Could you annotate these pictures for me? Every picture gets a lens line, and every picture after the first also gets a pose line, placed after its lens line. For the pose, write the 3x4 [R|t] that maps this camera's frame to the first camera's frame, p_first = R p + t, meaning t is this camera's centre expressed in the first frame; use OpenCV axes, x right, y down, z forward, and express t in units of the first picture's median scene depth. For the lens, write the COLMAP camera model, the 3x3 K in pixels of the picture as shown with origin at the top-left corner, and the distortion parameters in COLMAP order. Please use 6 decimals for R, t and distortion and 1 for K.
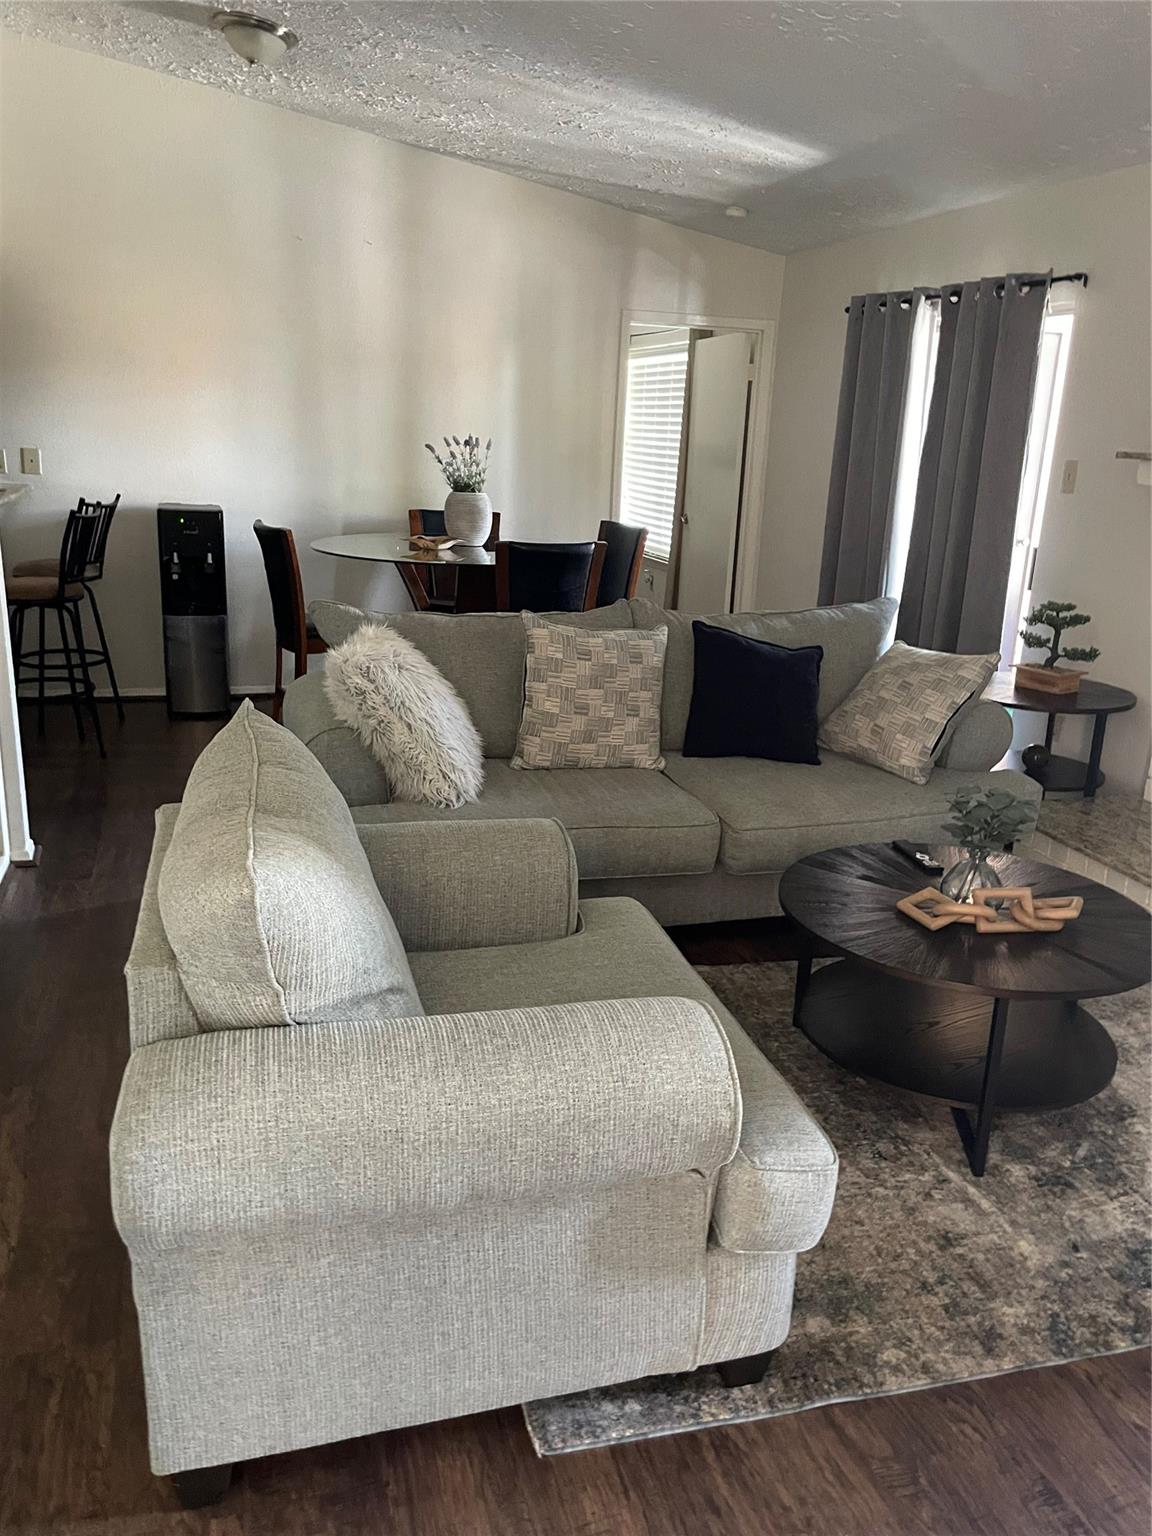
lens RADIAL K [[1191.1, 0, 597.3], [0, 1191.1, 775.2], [0, 0, 1]] dist [0.087655, -0.121833]
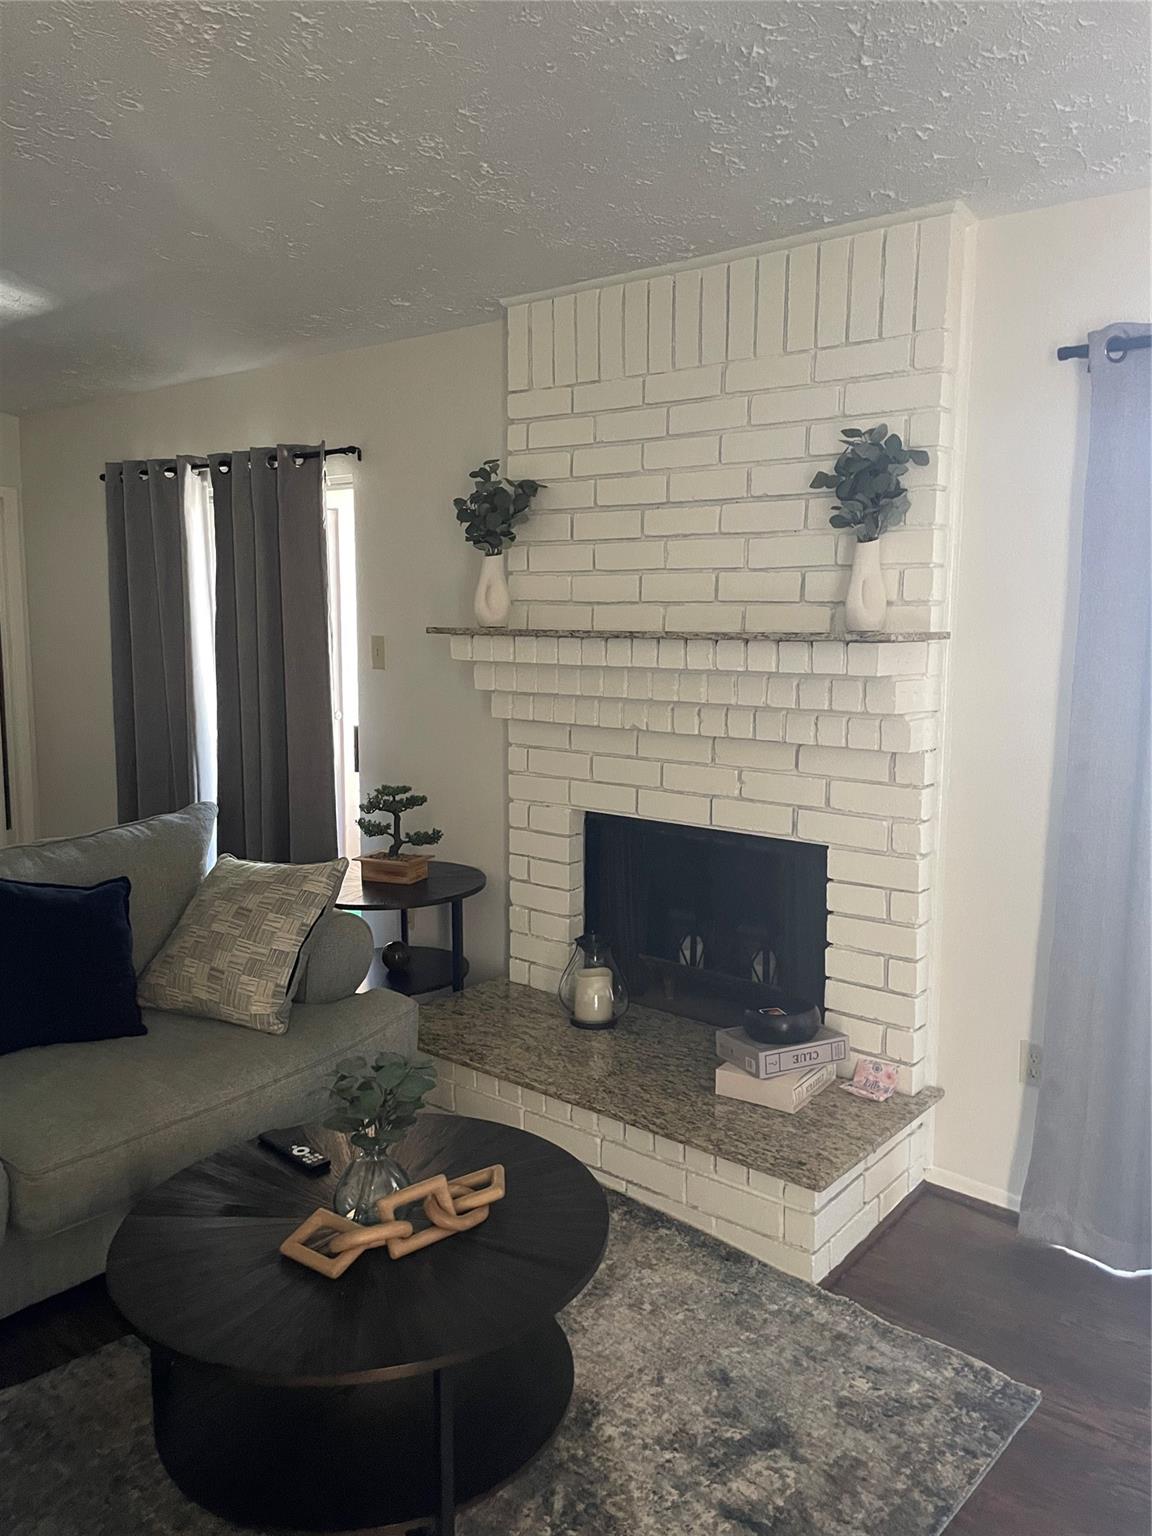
lens RADIAL K [[1191.1, 0, 597.3], [0, 1191.1, 775.2], [0, 0, 1]] dist [0.087655, -0.121833]
pose [[0.844728, -0.107968, 0.524192, 0.041974], [0.177568, 0.980500, -0.084195, -0.053505], [-0.504880, 0.164202, 0.847428, 0.165491]]
